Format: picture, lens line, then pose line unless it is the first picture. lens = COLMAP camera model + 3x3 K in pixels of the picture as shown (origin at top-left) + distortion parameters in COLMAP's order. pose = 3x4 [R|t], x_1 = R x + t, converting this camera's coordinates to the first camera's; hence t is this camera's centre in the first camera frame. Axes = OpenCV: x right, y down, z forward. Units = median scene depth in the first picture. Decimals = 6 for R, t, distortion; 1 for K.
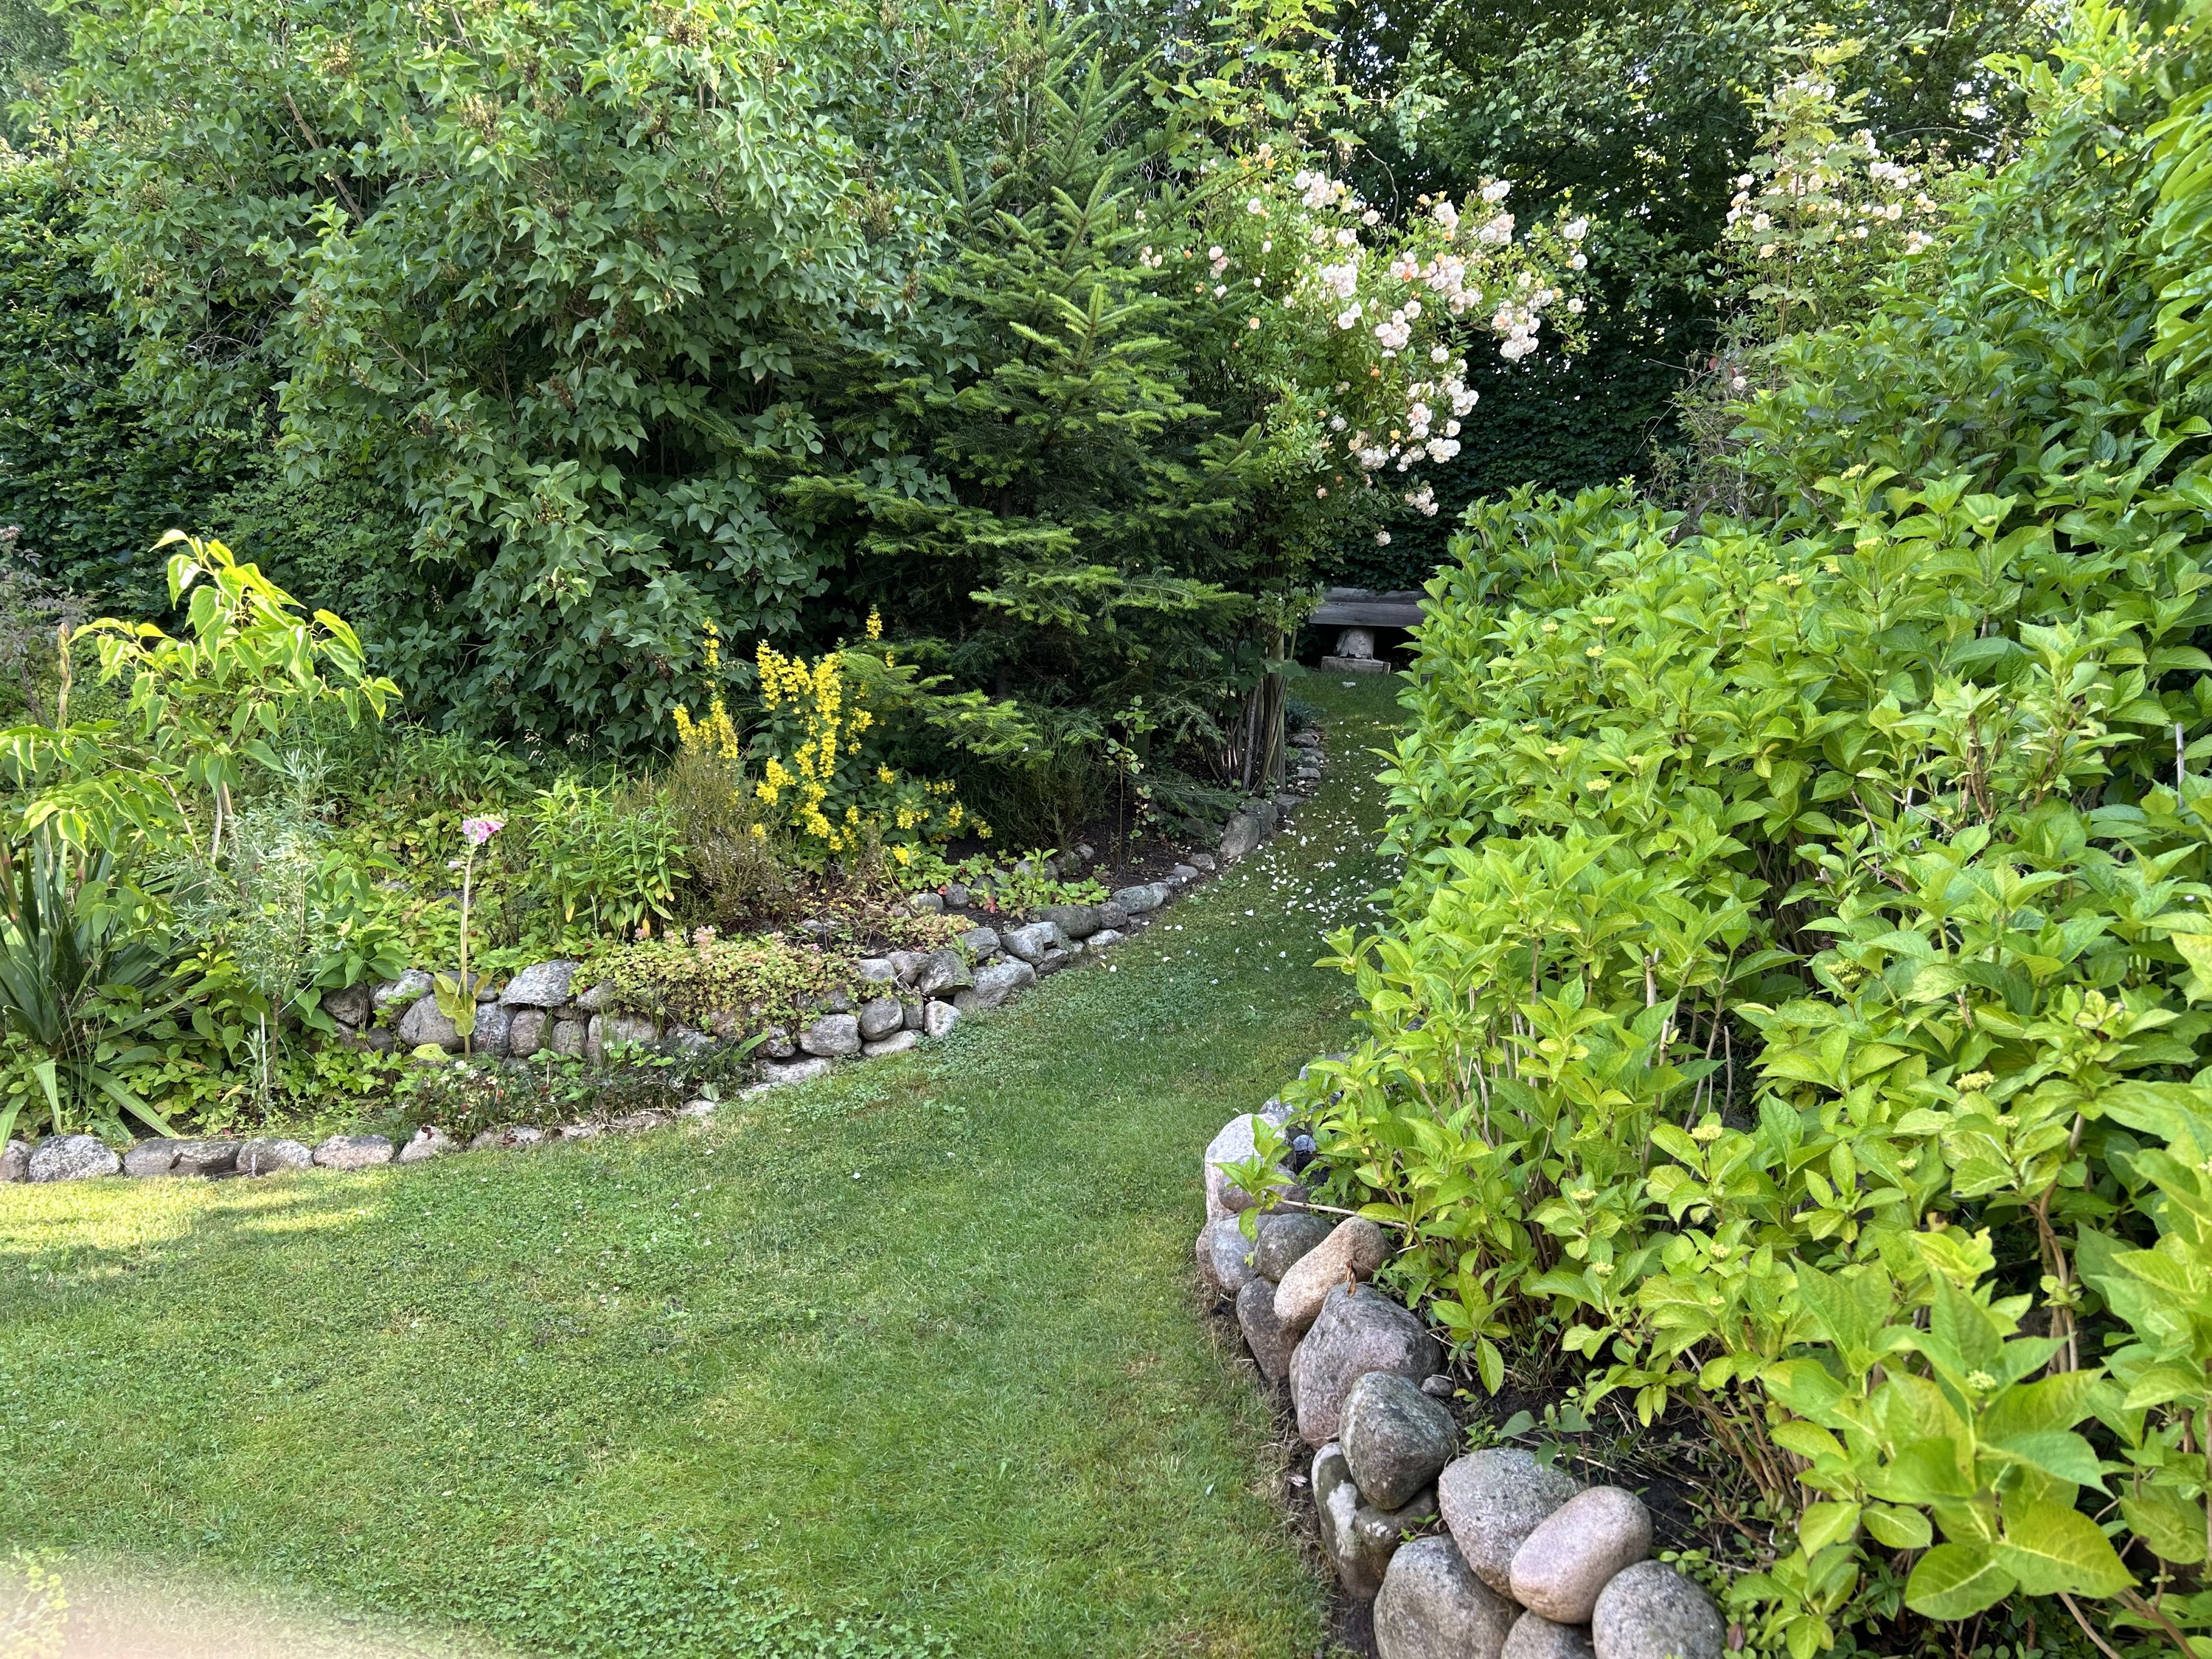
lens RADIAL K [[1608.2, 0, 1092.1], [0, 1608.2, 830.8], [0, 0, 1]] dist [0.115096, -0.111645]
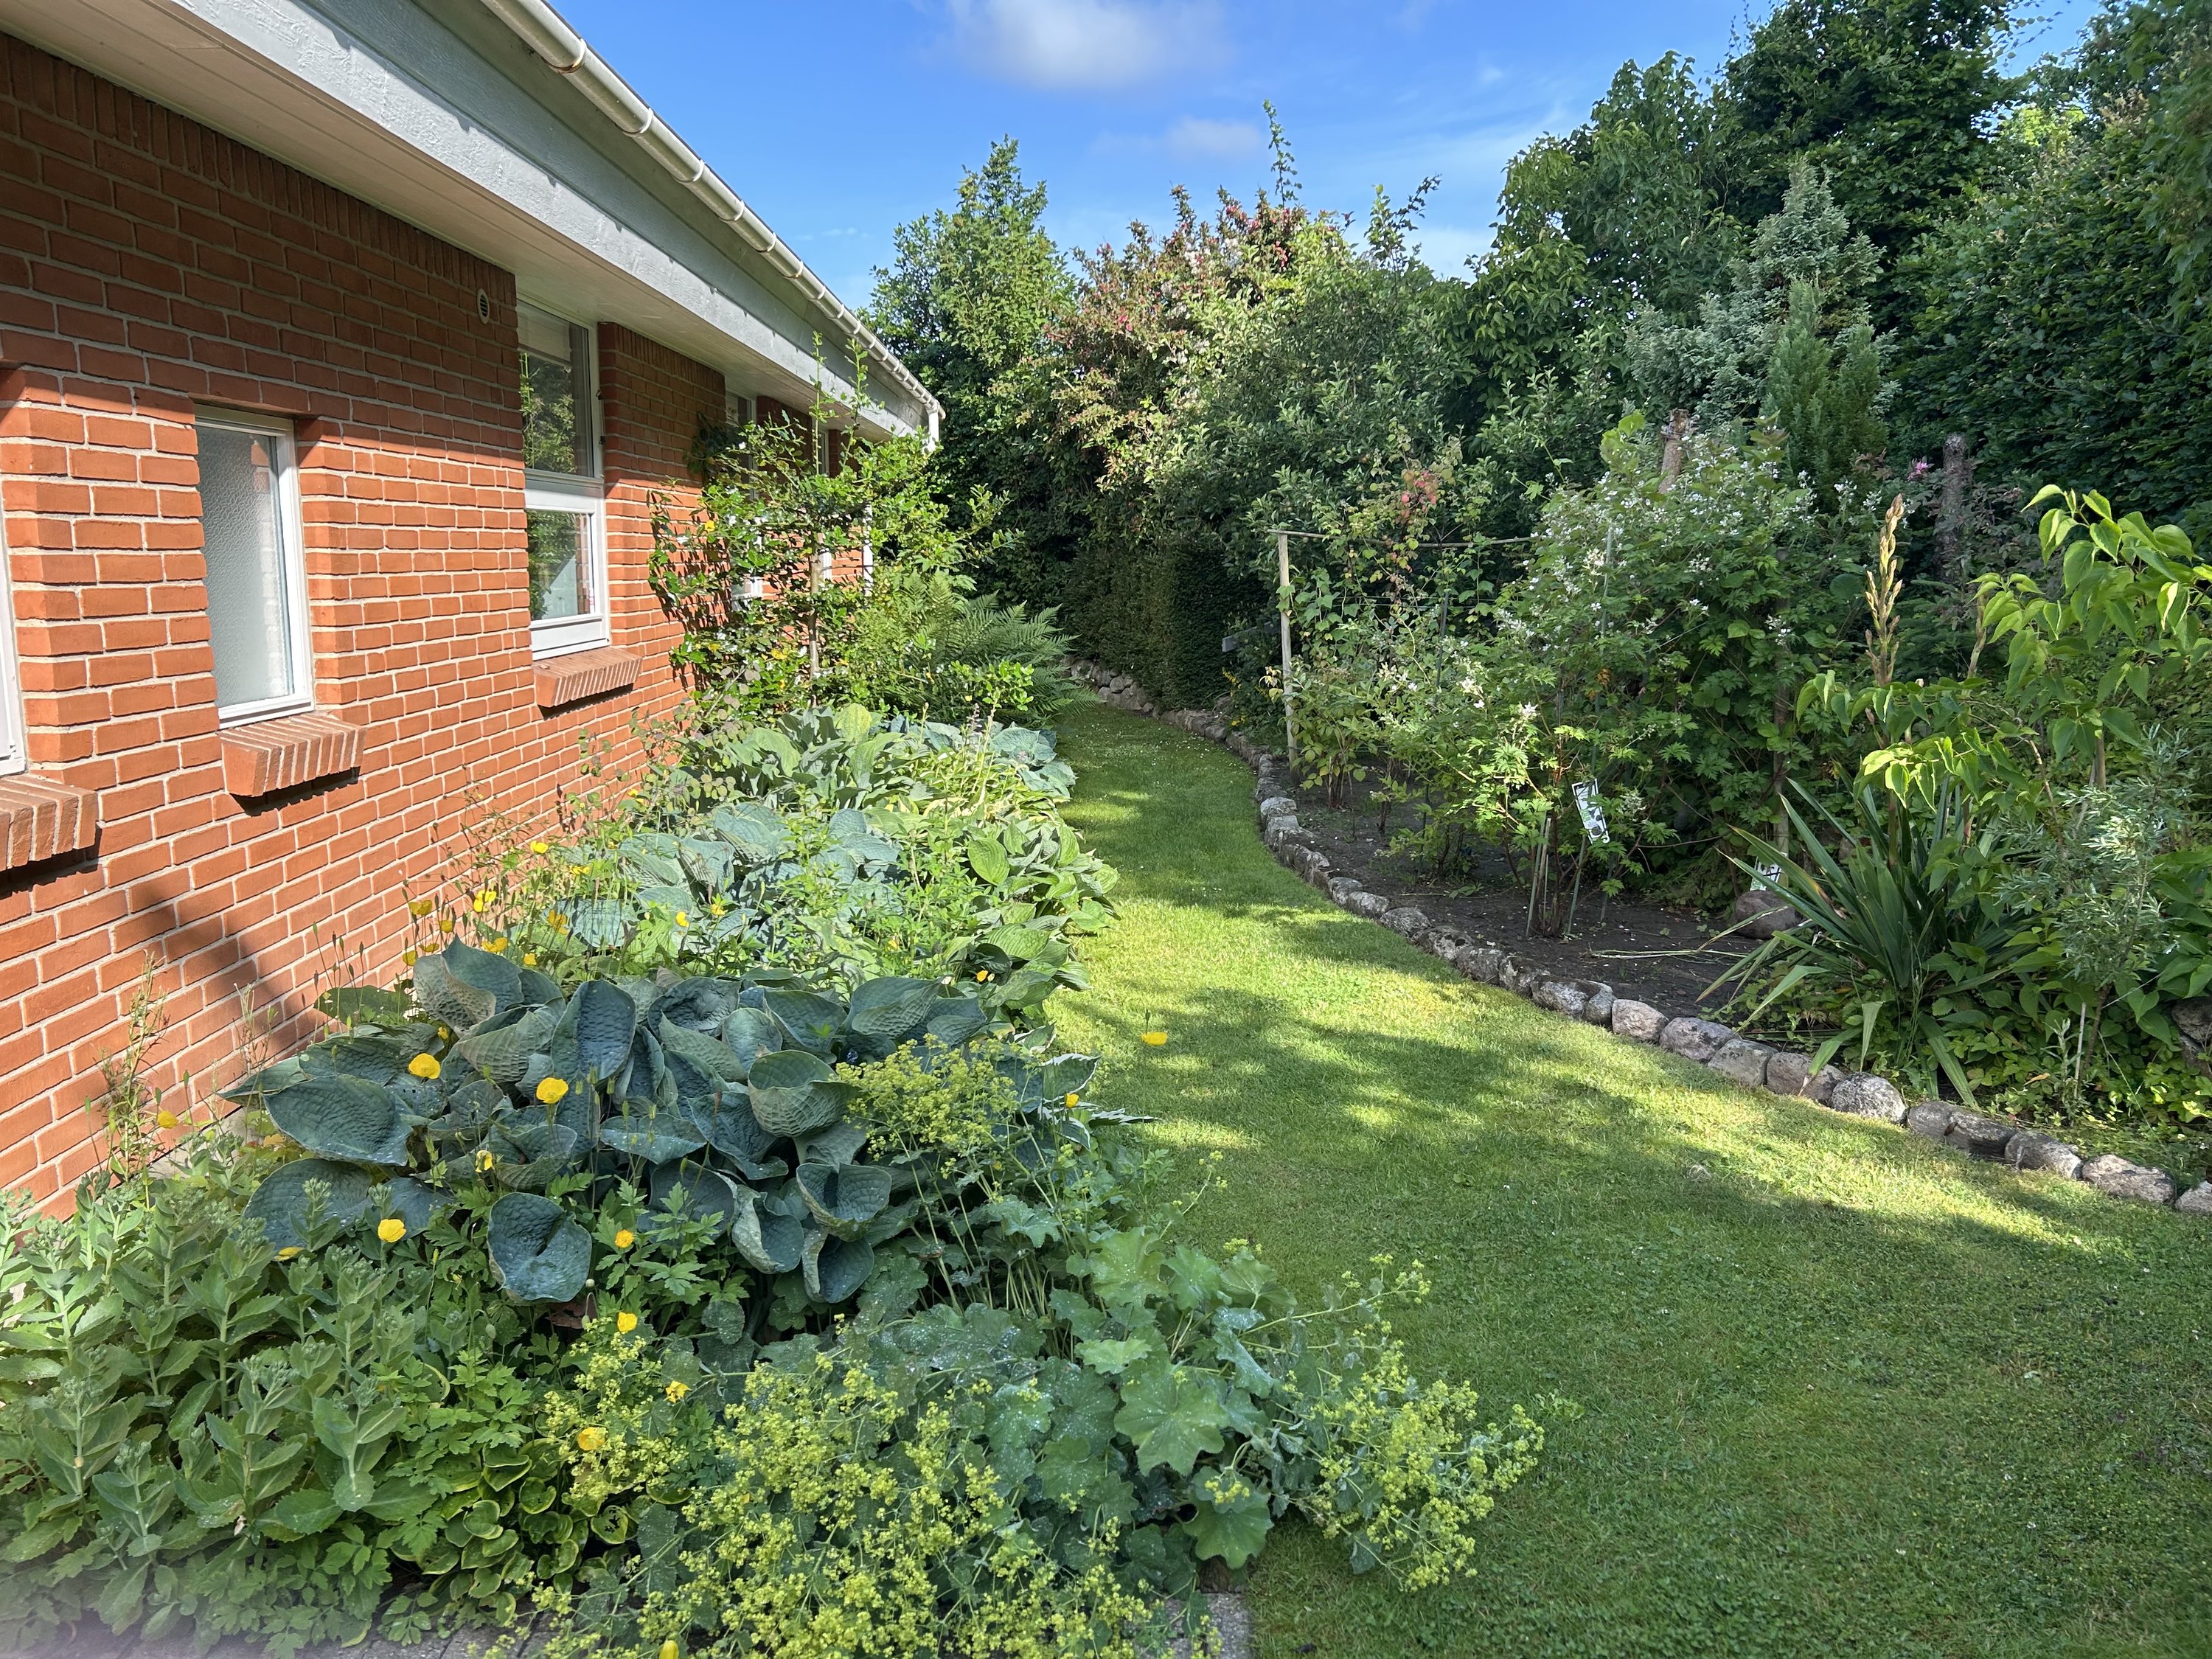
lens RADIAL K [[1608.2, 0, 1092.1], [0, 1608.2, 830.8], [0, 0, 1]] dist [0.115096, -0.111645]
pose [[0.404085, 0.127956, -0.905727, 0.107189], [-0.108379, 0.989890, 0.091493, -0.010978], [0.908278, 0.061191, 0.413868, 0.112721]]
